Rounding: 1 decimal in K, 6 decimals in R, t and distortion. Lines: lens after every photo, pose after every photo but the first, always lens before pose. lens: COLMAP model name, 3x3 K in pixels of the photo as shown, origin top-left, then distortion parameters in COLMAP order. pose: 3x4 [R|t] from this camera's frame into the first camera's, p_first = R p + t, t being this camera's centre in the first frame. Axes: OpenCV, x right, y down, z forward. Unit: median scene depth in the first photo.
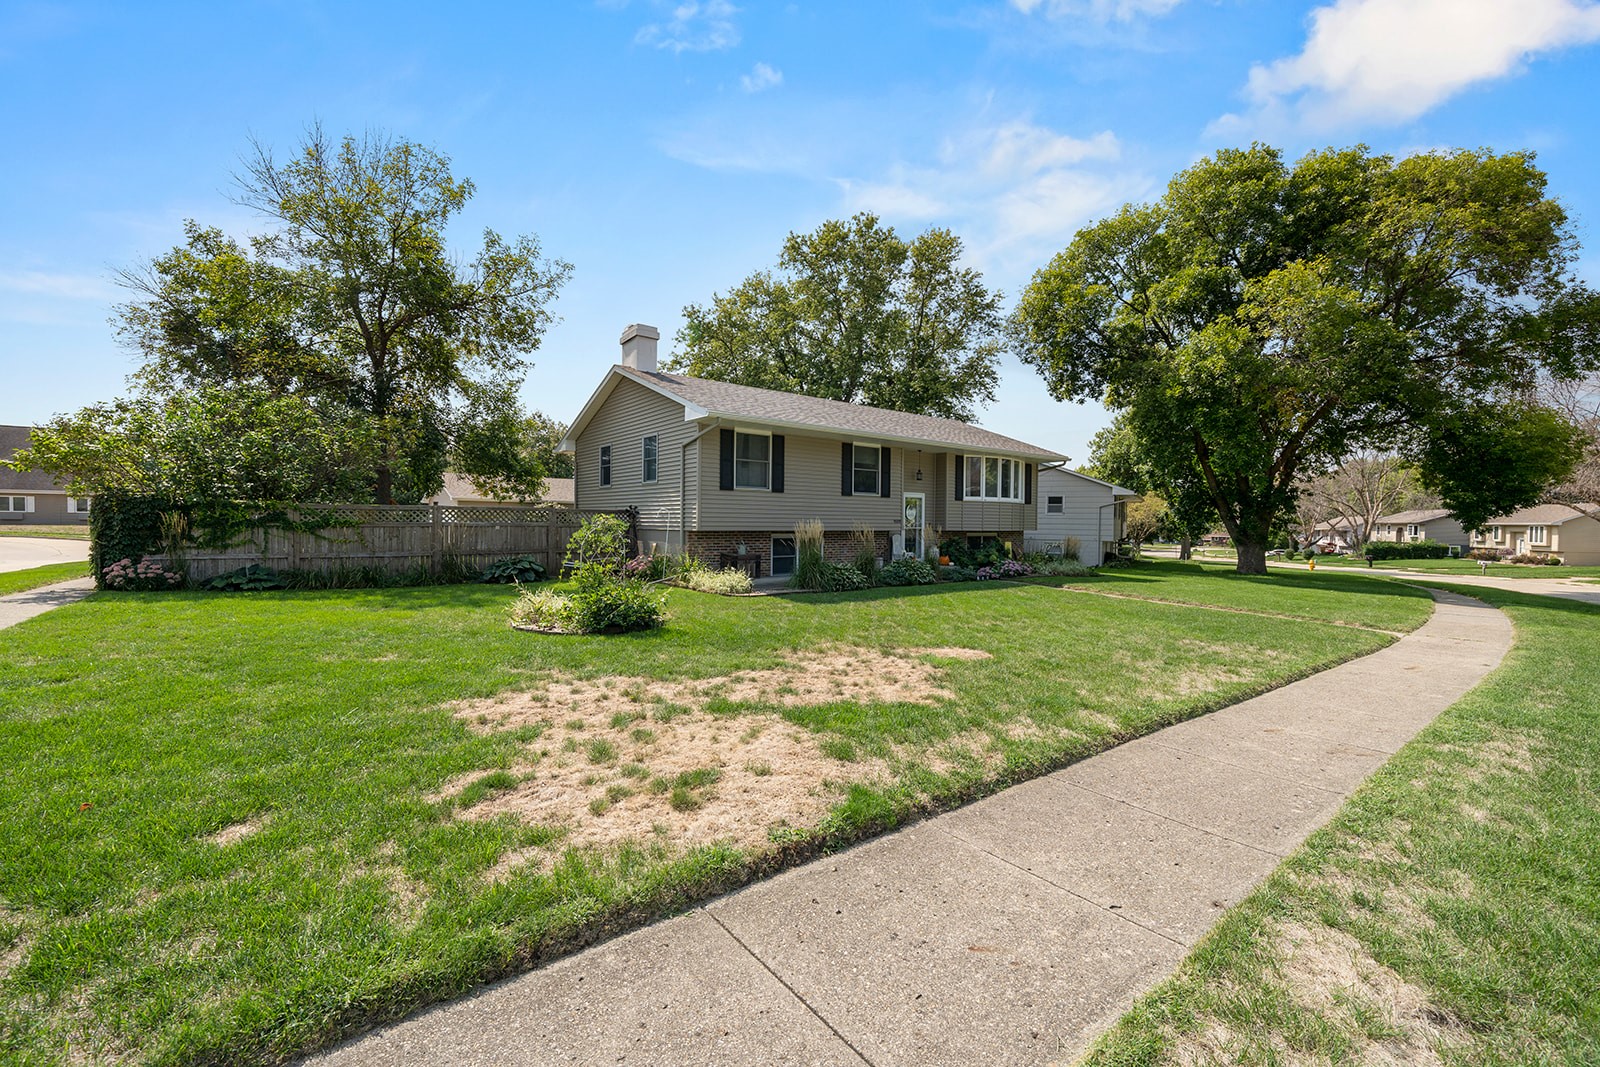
lens RADIAL K [[632.9, 0, 800.0], [0, 632.9, 533.5], [0, 0, 1]] dist [0.000060, -0.000003]
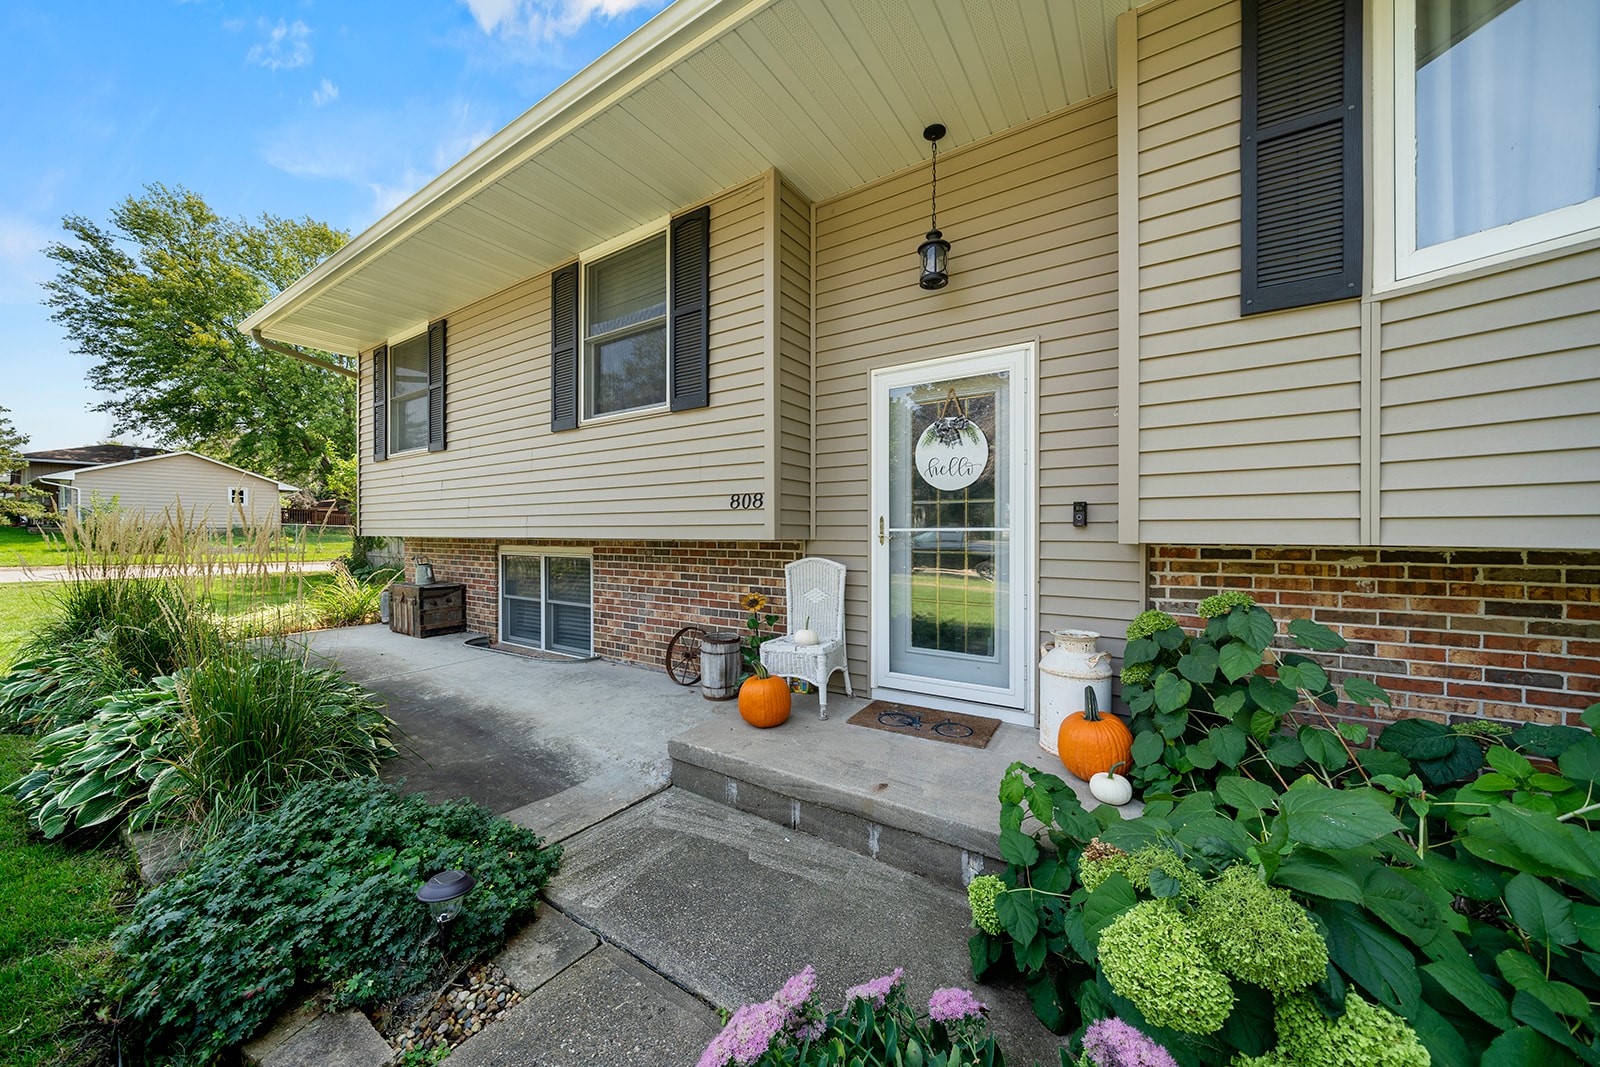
lens RADIAL K [[551.0, 0, 800.0], [0, 551.0, 533.5], [0, 0, 1]] dist [-0.001454, -0.000182]
pose [[0.333372, -0.011951, -0.942719, 0.365726], [-0.012498, 0.999776, -0.017093, -0.003957], [0.942712, 0.017480, 0.333148, 0.990065]]
